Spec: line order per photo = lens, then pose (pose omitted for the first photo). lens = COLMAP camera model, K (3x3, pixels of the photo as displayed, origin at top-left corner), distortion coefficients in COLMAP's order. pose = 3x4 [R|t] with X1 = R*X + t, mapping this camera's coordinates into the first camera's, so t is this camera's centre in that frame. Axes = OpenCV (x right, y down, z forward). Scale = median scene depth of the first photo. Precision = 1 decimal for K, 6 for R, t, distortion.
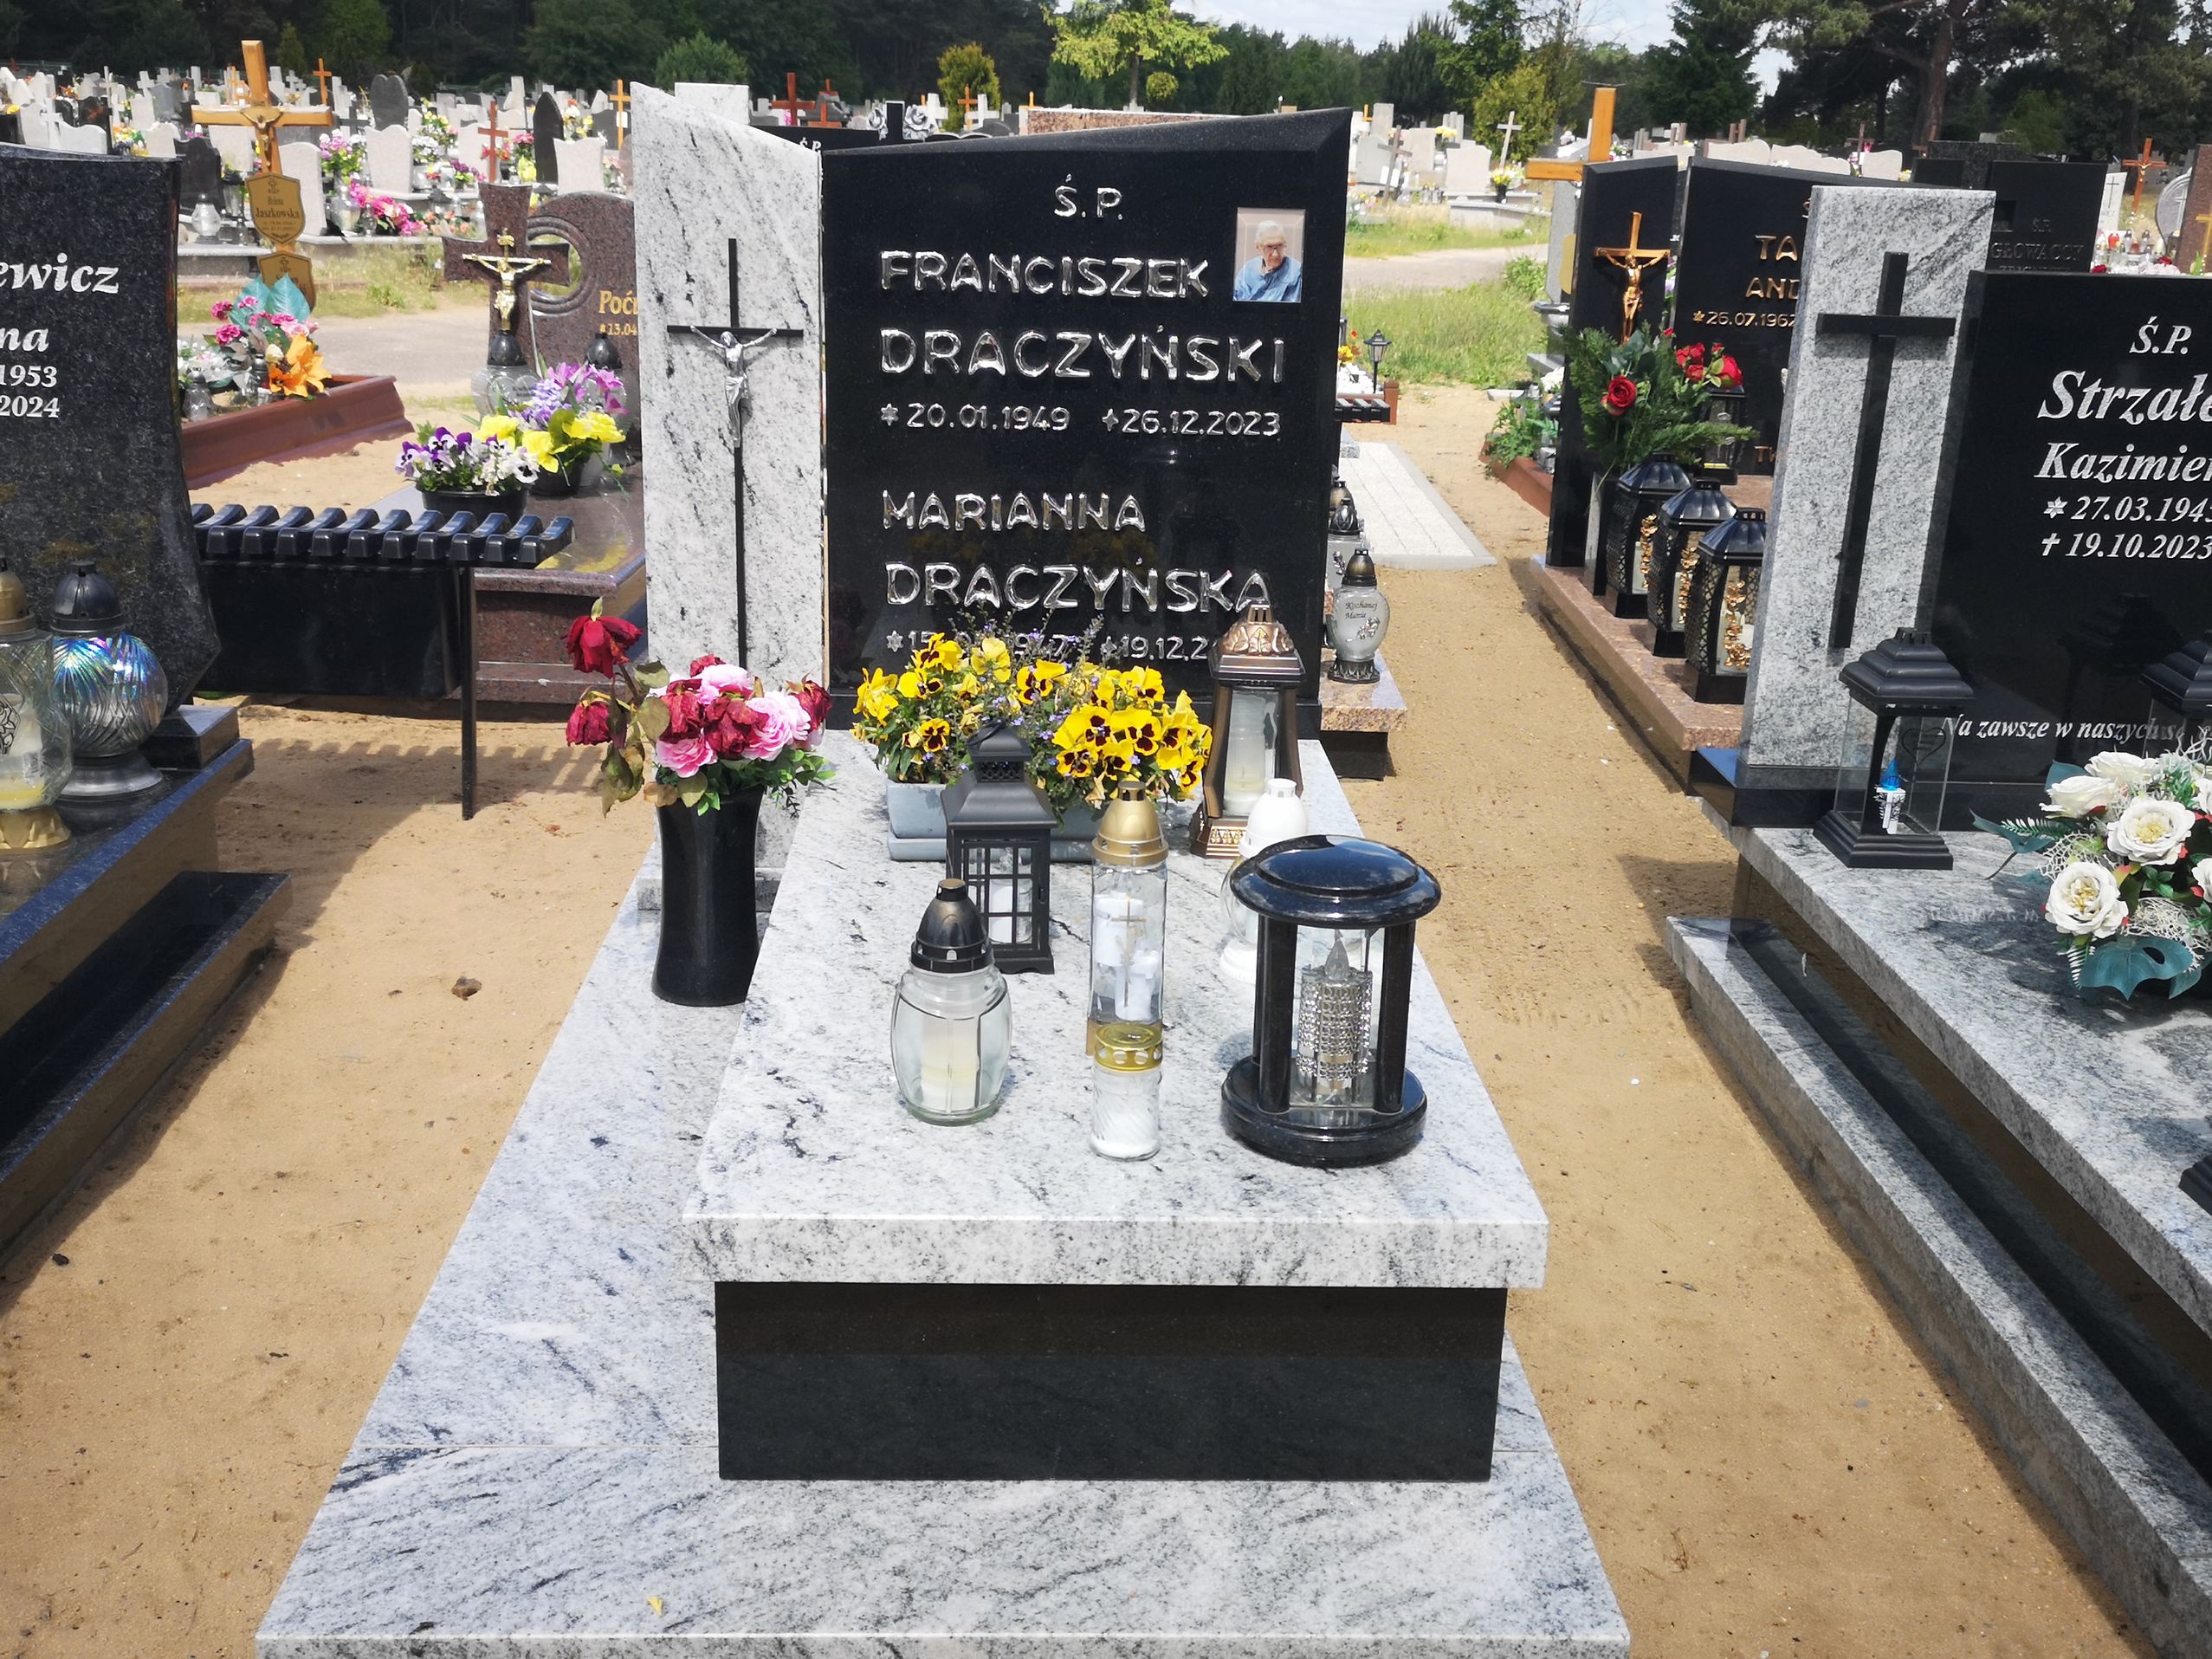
lens RADIAL K [[2245.4, 0, 1119.0], [0, 2245.4, 822.3], [0, 0, 1]] dist [0.072785, -0.082949]
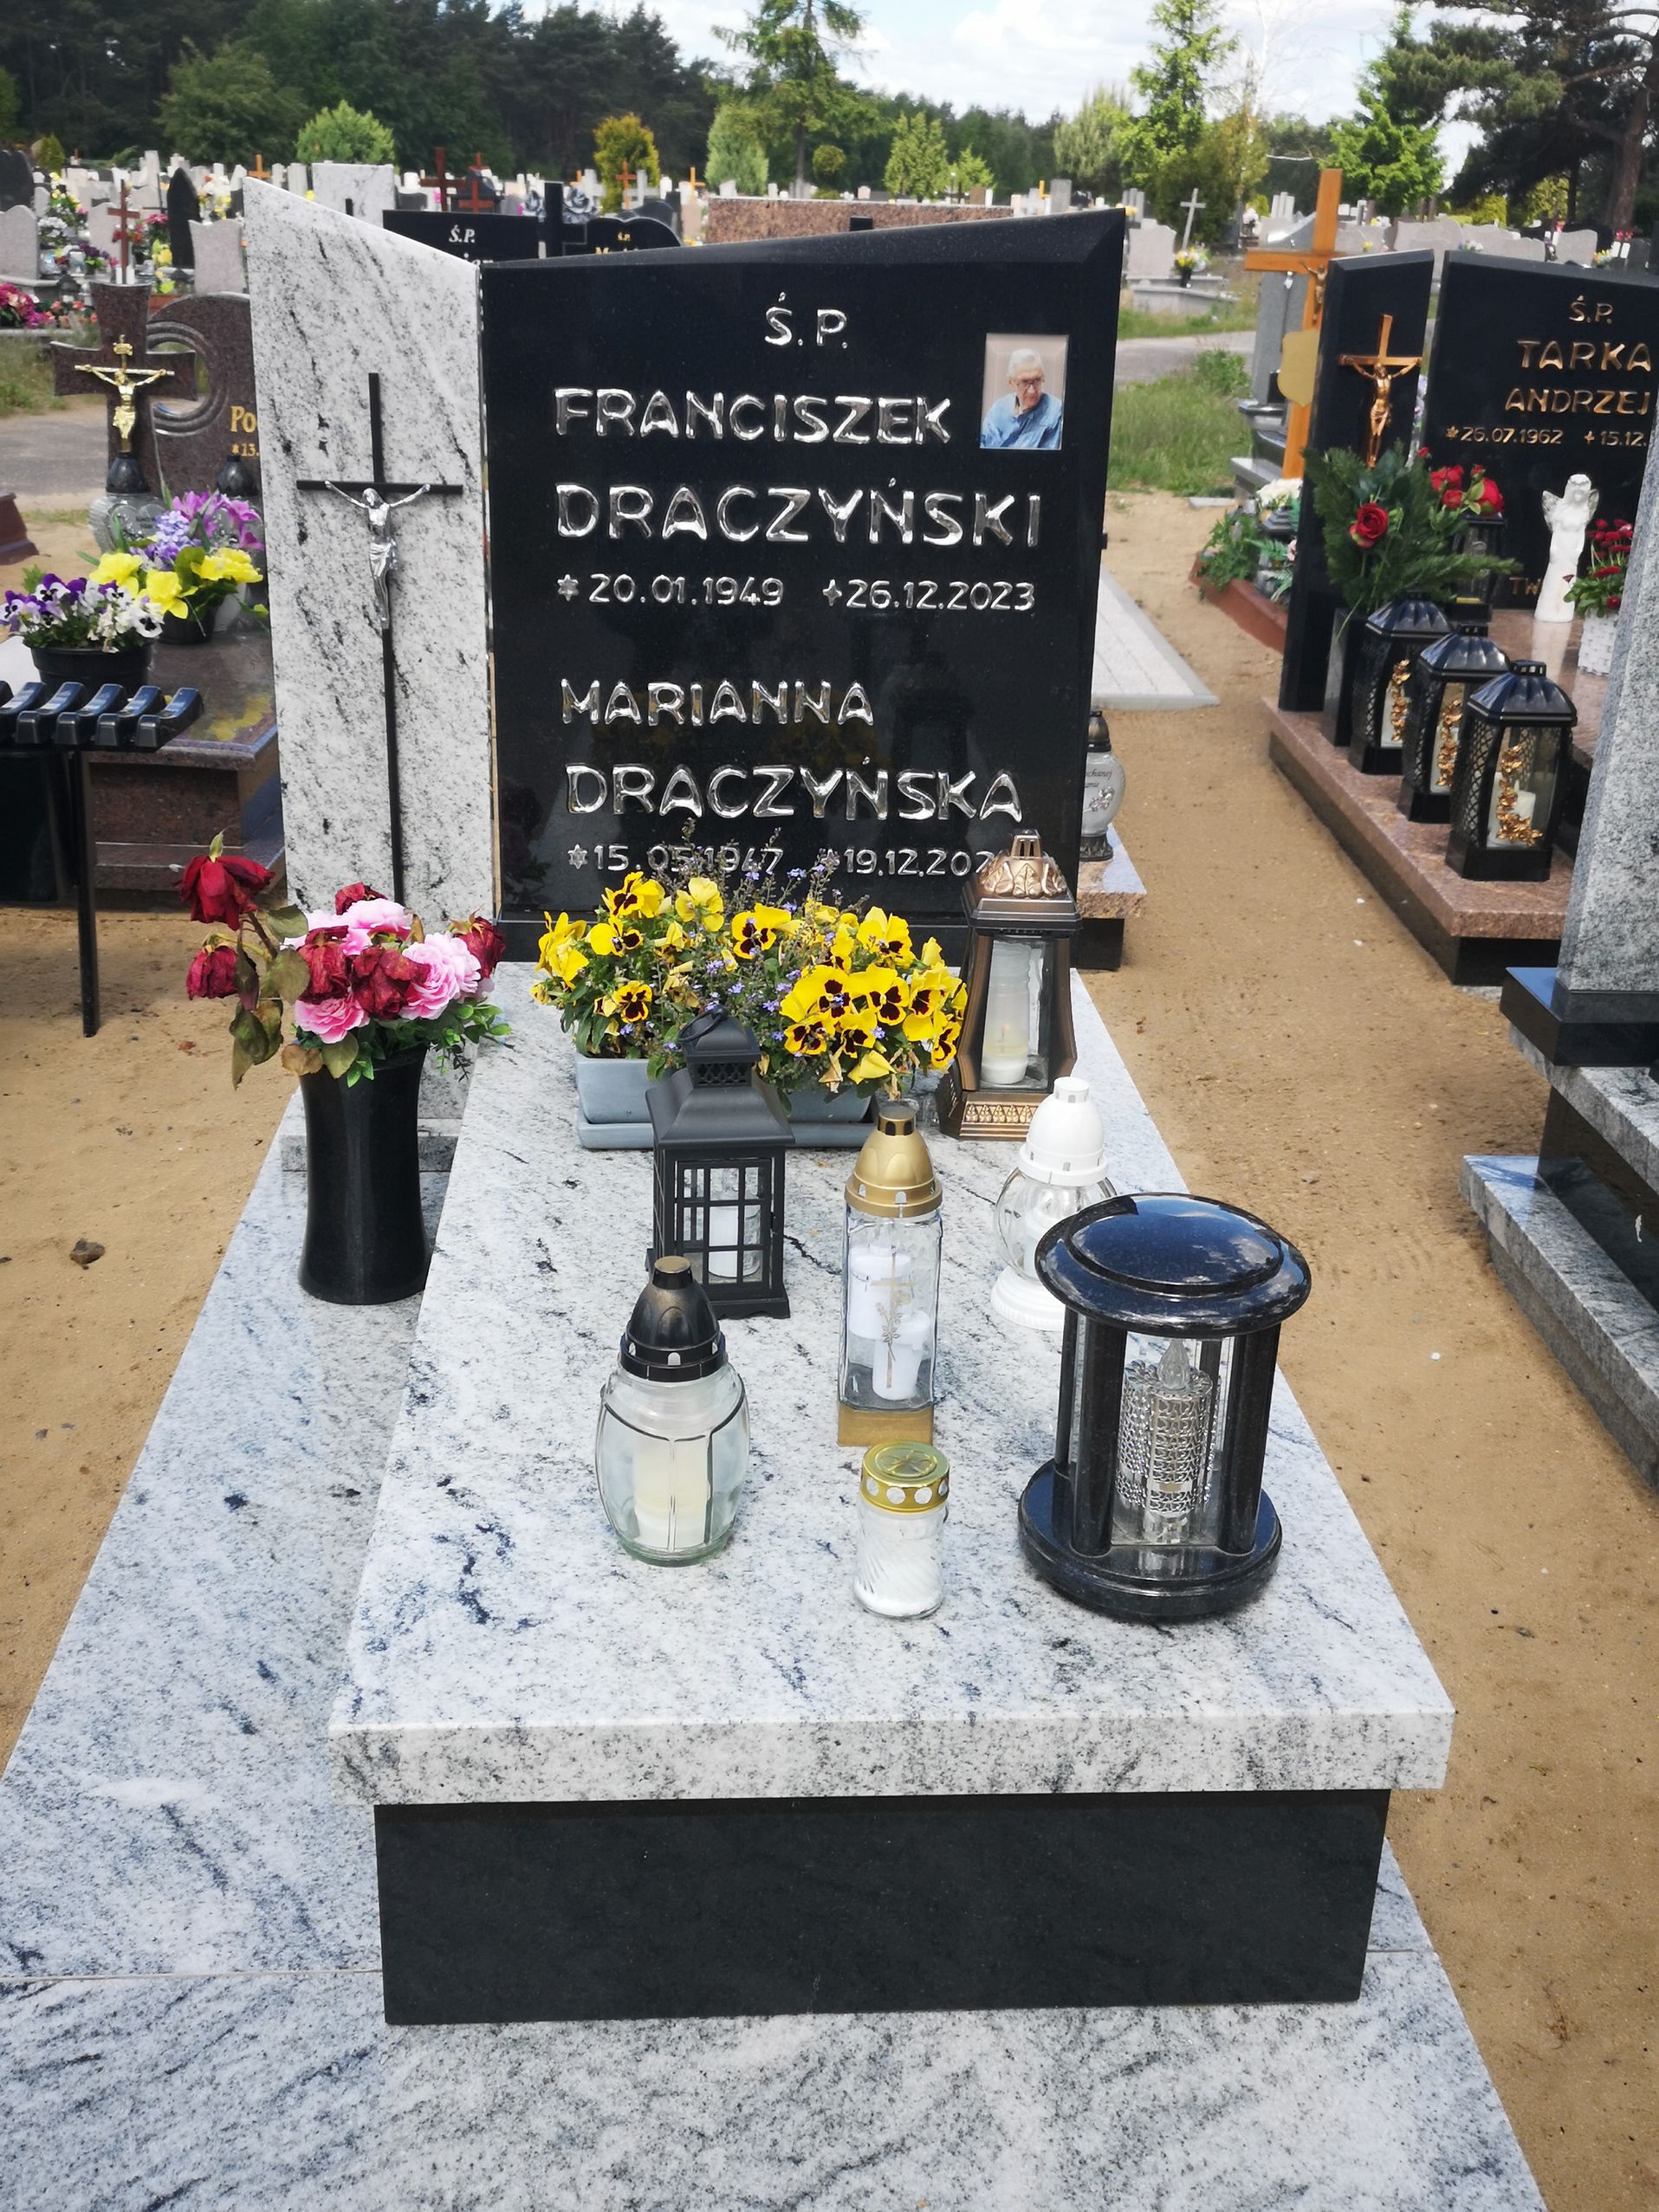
lens RADIAL K [[2245.4, 0, 829.5], [0, 2245.4, 1106.0], [0, 0, 1]] dist [0.072785, -0.082949]
pose [[0.999804, -0.007892, 0.018178, -0.022392], [0.006402, 0.996726, 0.080596, -0.057754], [-0.018754, -0.080463, 0.996581, 0.153534]]
